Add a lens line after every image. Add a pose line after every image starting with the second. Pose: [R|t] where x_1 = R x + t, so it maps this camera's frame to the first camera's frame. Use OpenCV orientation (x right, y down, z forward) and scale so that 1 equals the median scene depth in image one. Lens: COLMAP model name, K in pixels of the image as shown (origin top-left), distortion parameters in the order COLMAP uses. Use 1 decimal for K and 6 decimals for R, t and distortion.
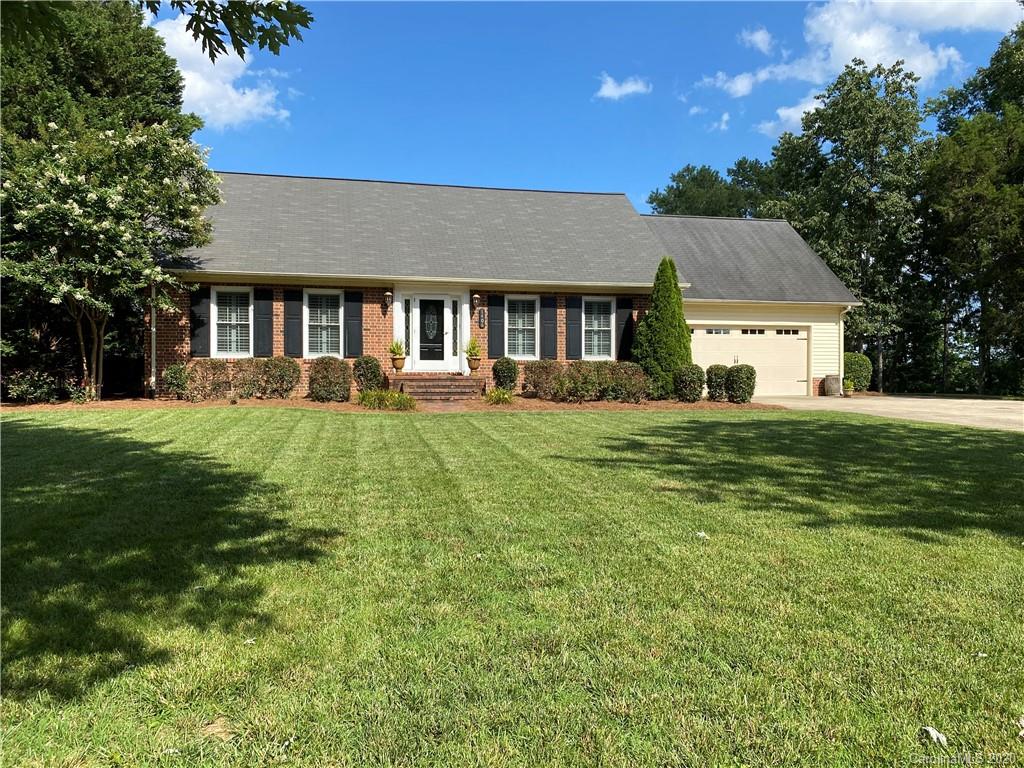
lens RADIAL K [[785.9, 0, 512.0], [0, 785.9, 384.0], [0, 0, 1]] dist [0.068298, -0.000059]
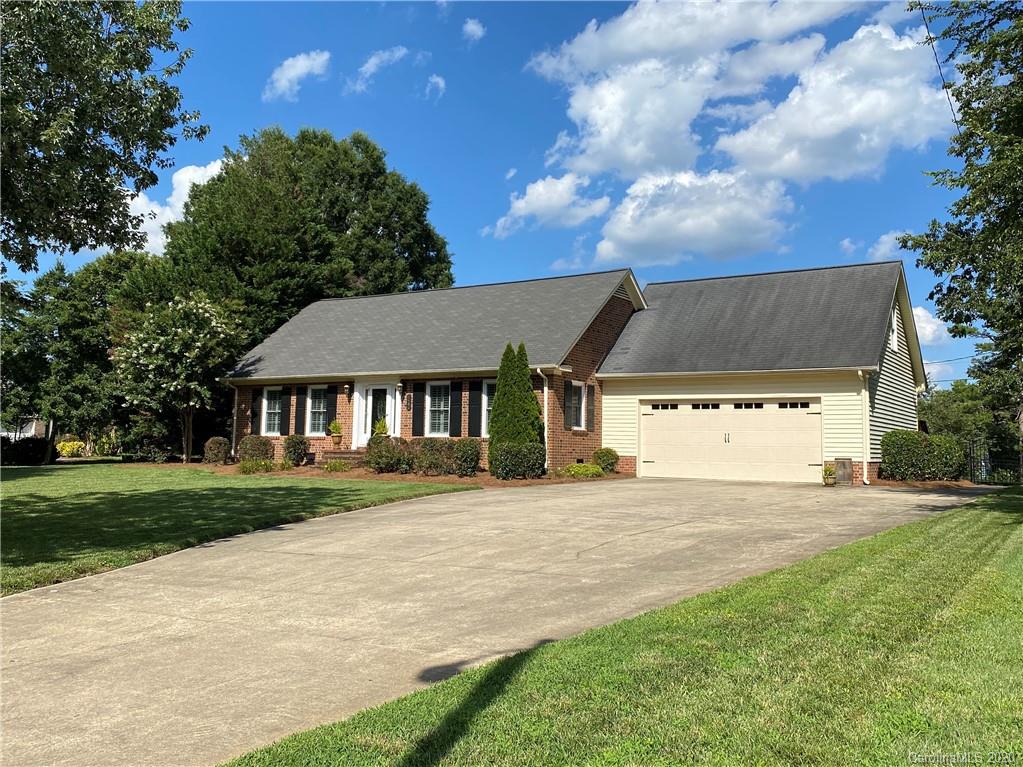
lens RADIAL K [[785.2, 0, 511.5], [0, 785.2, 383.5], [0, 0, 1]] dist [0.068298, -0.000059]
pose [[0.738281, -0.047090, -0.672848, 0.895429], [-0.023518, 0.995156, -0.095452, -0.000430], [0.674083, 0.086295, 0.733597, 0.215671]]
